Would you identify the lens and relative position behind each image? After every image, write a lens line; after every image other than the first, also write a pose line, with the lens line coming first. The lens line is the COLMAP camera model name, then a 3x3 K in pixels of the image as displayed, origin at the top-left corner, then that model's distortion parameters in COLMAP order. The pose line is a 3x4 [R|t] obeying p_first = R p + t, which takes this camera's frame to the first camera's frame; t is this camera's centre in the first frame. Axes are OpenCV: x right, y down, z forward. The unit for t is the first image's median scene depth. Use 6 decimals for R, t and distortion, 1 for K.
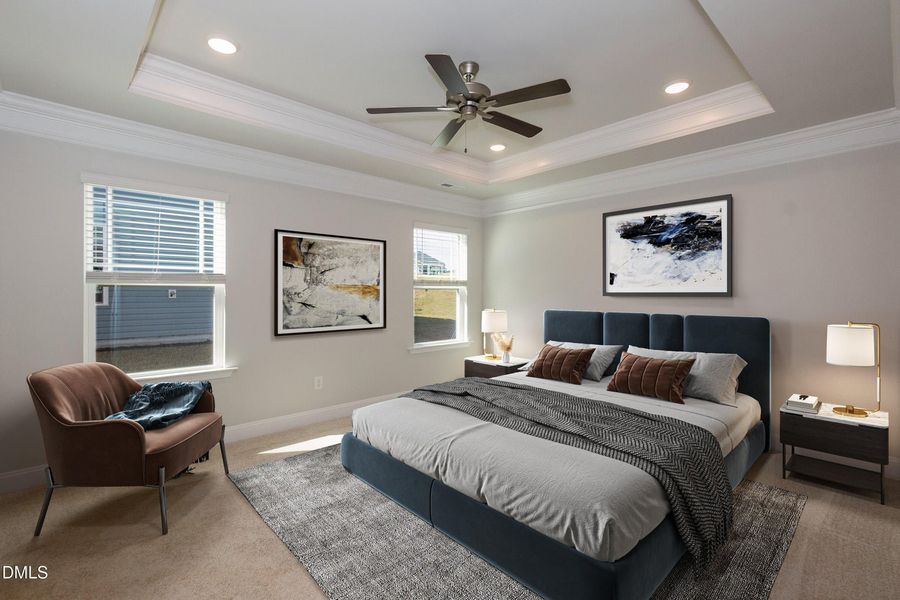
lens RADIAL K [[410.5, 0, 445.6], [0, 410.5, 297.4], [0, 0, 1]] dist [0.002307, 0.000513]
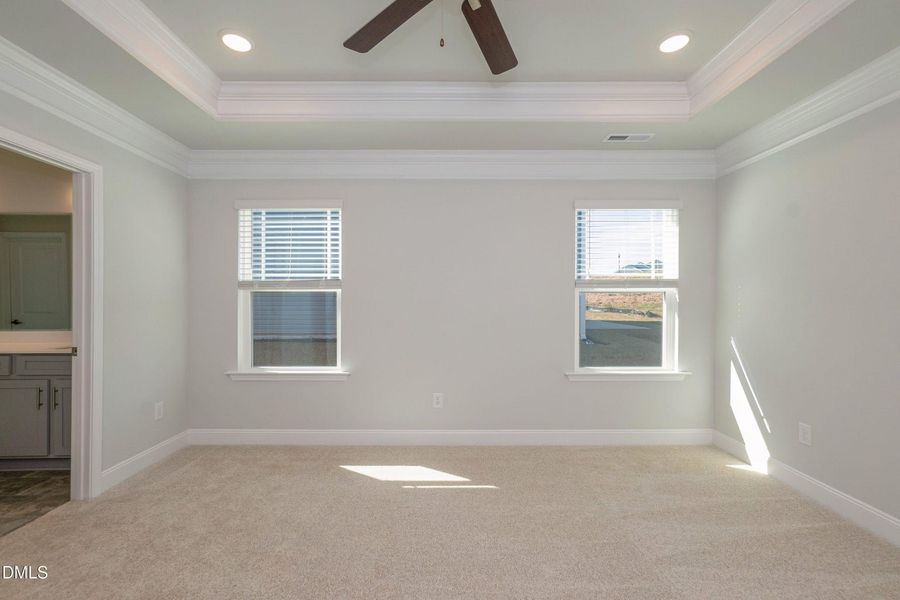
lens RADIAL K [[410.5, 0, 445.6], [0, 410.5, 297.4], [0, 0, 1]] dist [0.002307, 0.000513]
pose [[0.731942, 0.008464, -0.681315, 0.351441], [-0.007488, 0.999962, 0.004379, -0.018891], [0.681326, 0.001897, 0.731977, 0.429195]]
